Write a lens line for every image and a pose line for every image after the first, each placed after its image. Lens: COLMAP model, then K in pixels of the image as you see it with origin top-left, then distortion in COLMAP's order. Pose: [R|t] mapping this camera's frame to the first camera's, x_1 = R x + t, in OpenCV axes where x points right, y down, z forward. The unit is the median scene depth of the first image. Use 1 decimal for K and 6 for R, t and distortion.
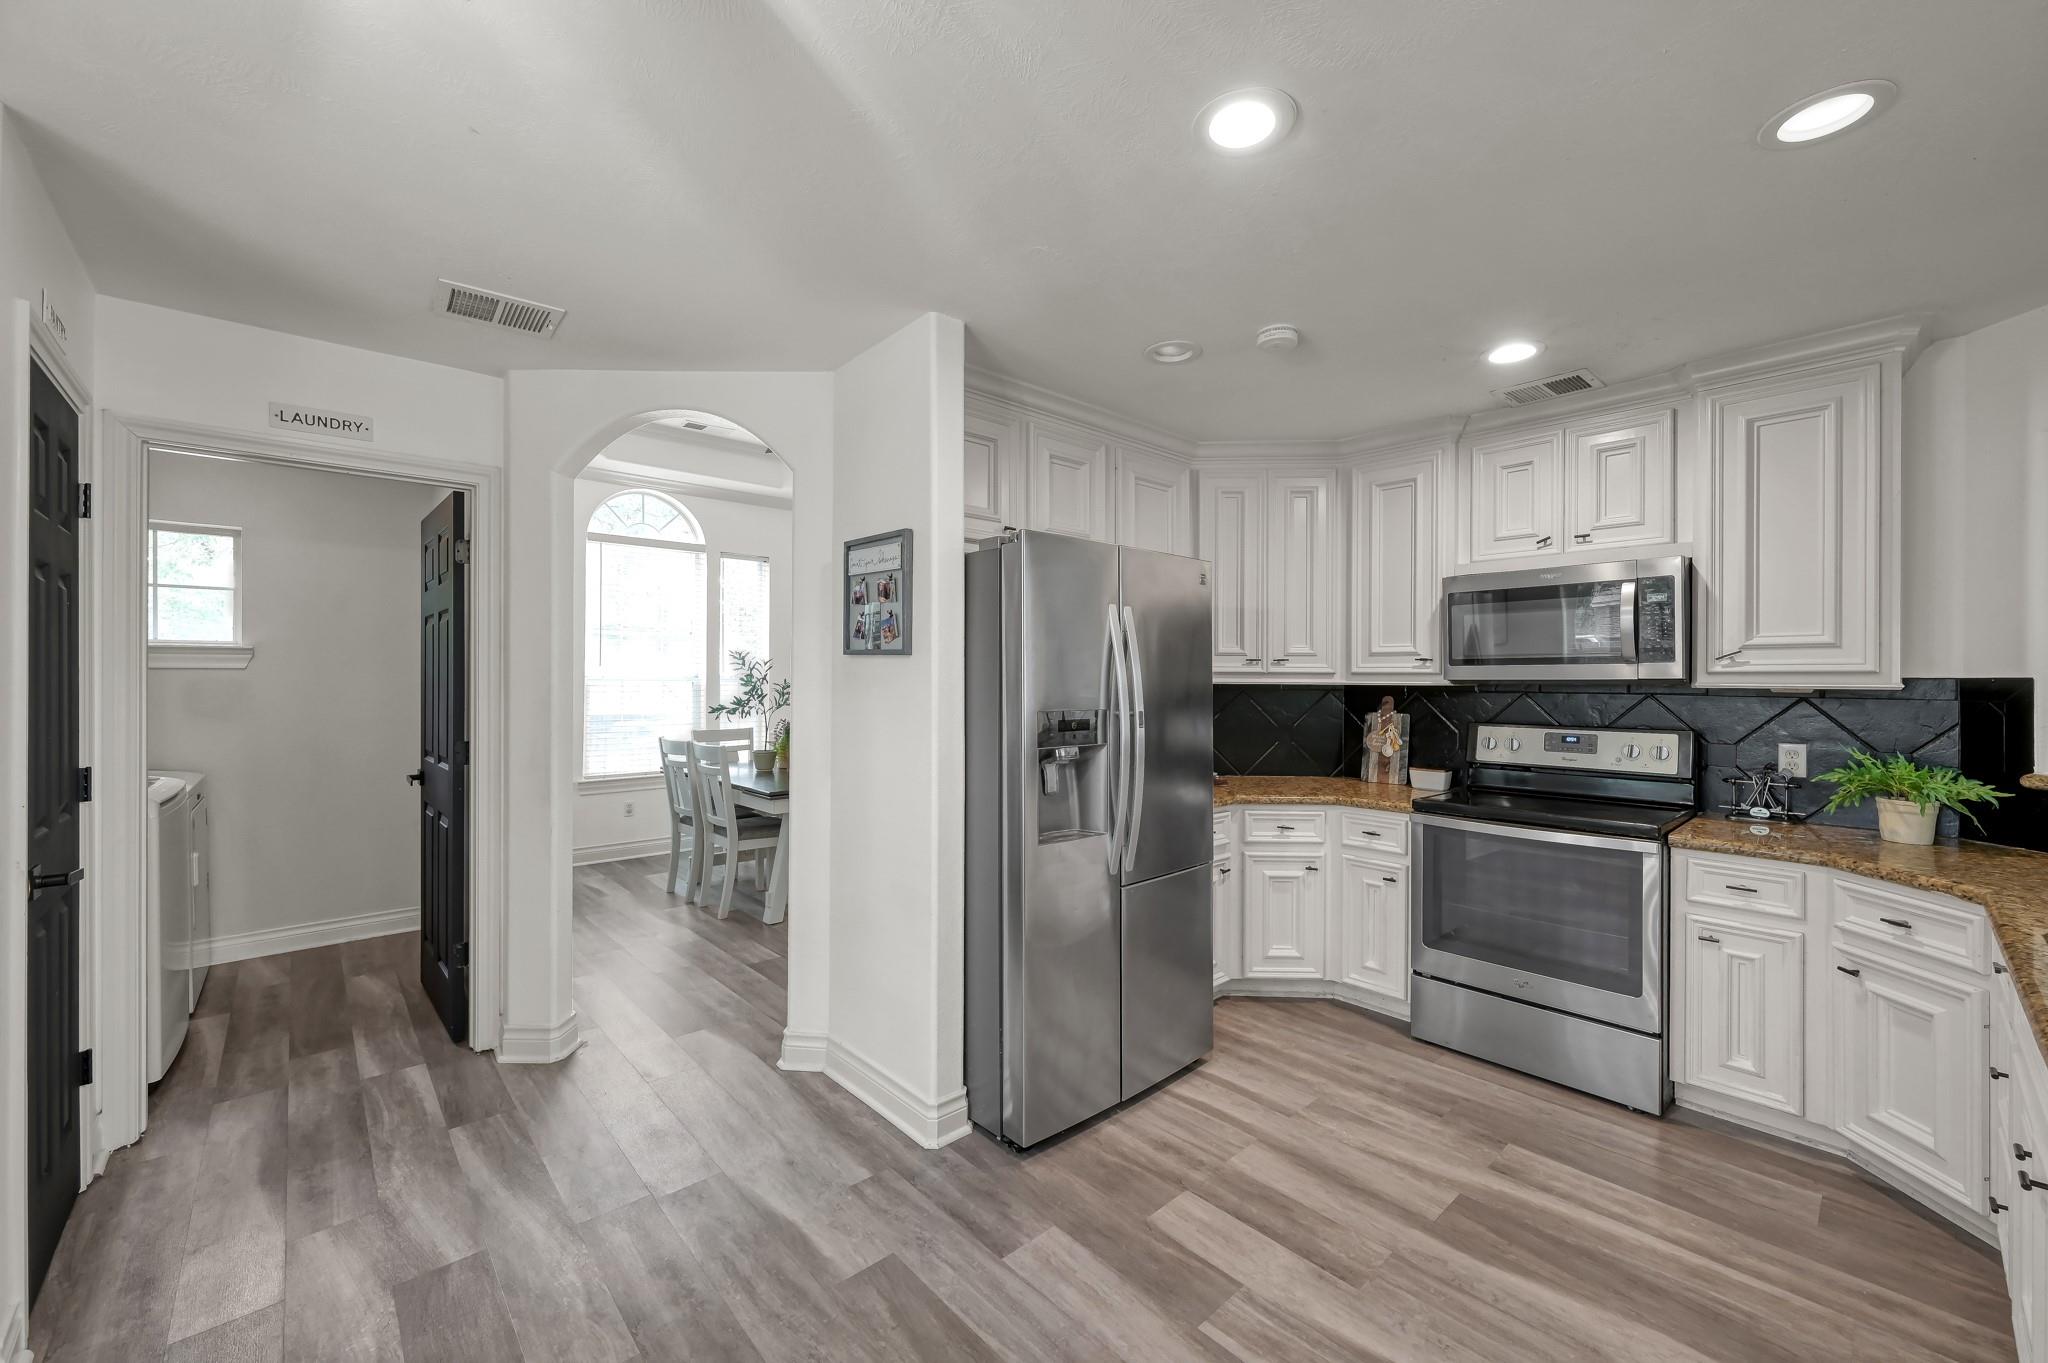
lens RADIAL K [[808.2, 0, 1026.7], [0, 808.2, 677.2], [0, 0, 1]] dist [-0.002660, 0.001771]
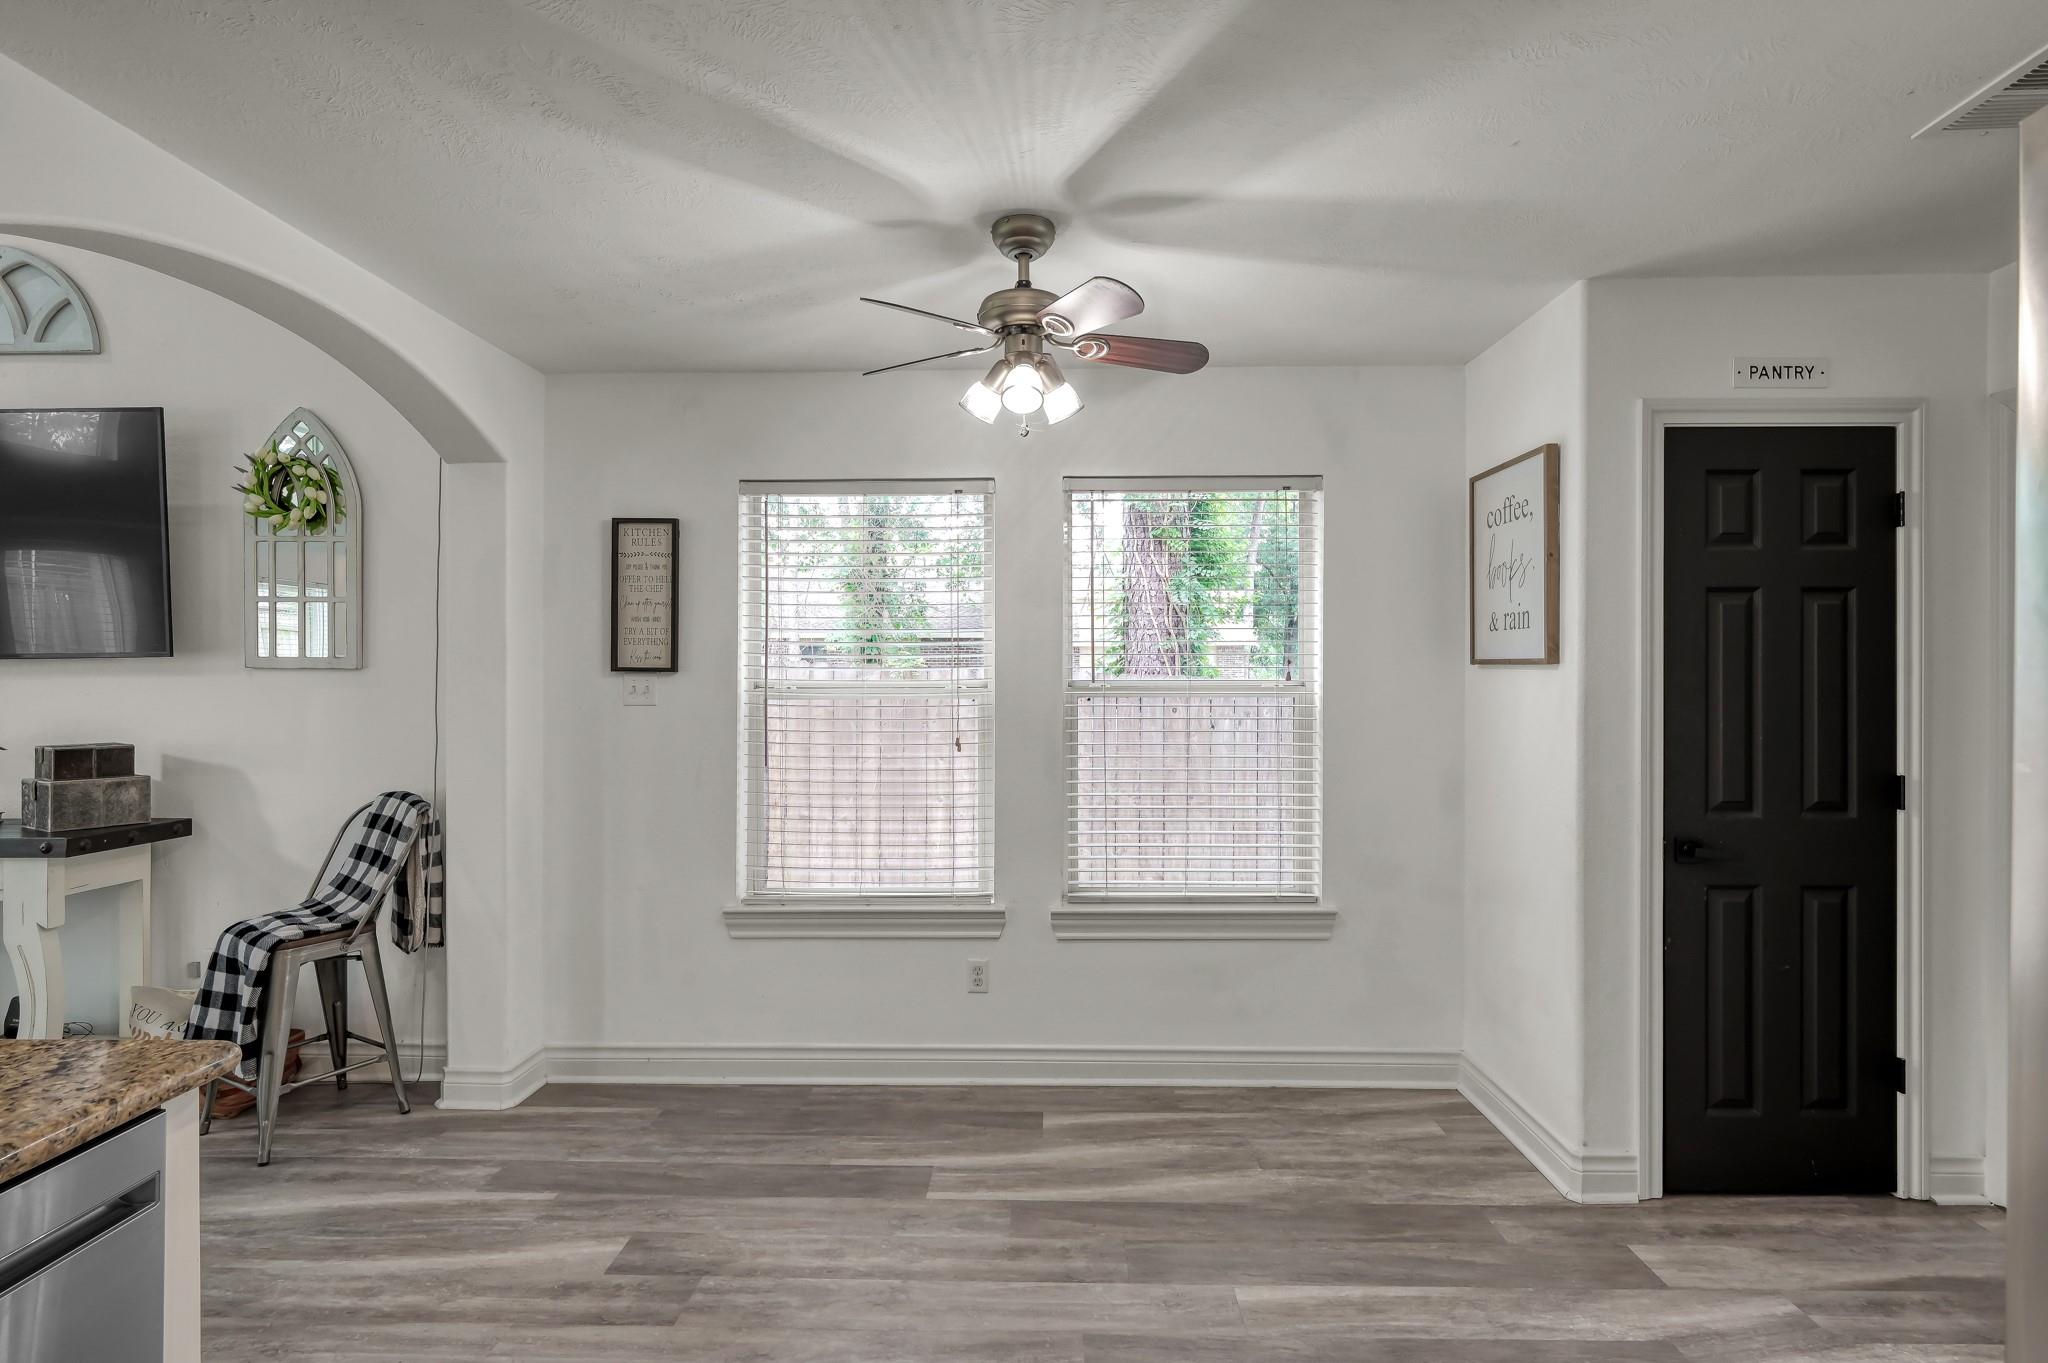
lens RADIAL K [[988.7, 0, 1023.7], [0, 988.7, 677.7], [0, 0, 1]] dist [0.001062, -0.000104]
pose [[-0.693871, -0.001016, -0.720099, 0.351045], [-0.000690, 0.999999, -0.000746, -0.004730], [0.720099, -0.000021, -0.693871, 0.801977]]
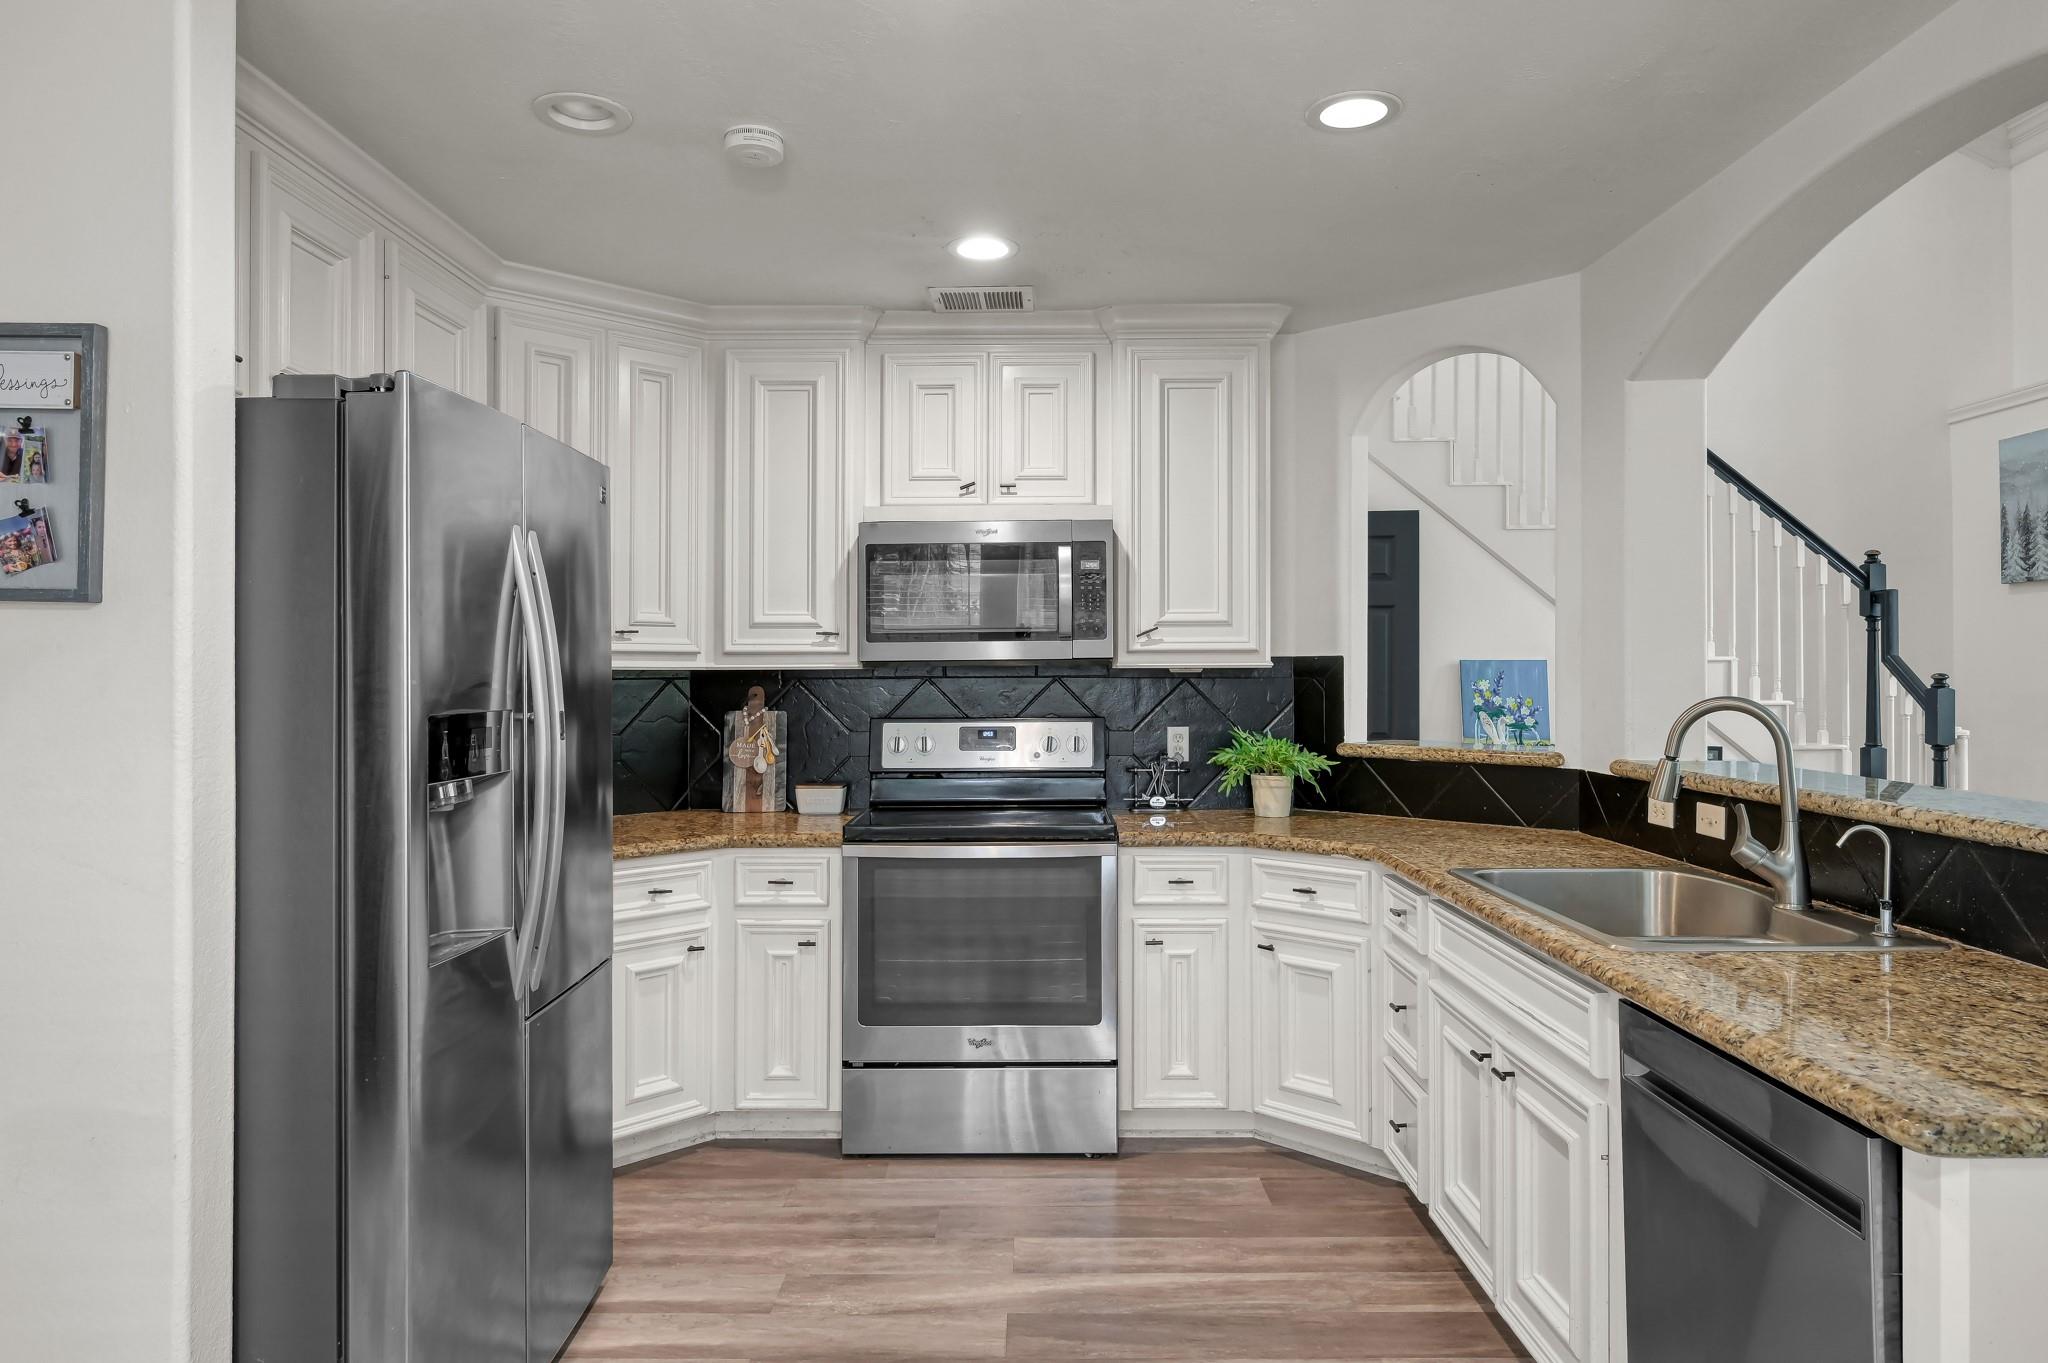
lens RADIAL K [[1281.1, 0, 1034.6], [0, 1281.1, 658.8], [0, 0, 1]] dist [-0.000359, 0.002726]
pose [[0.674681, 0.000539, 0.738109, -0.277367], [0.005642, 0.999967, -0.005887, 0.010142], [-0.738088, 0.008137, 0.674656, 0.106500]]
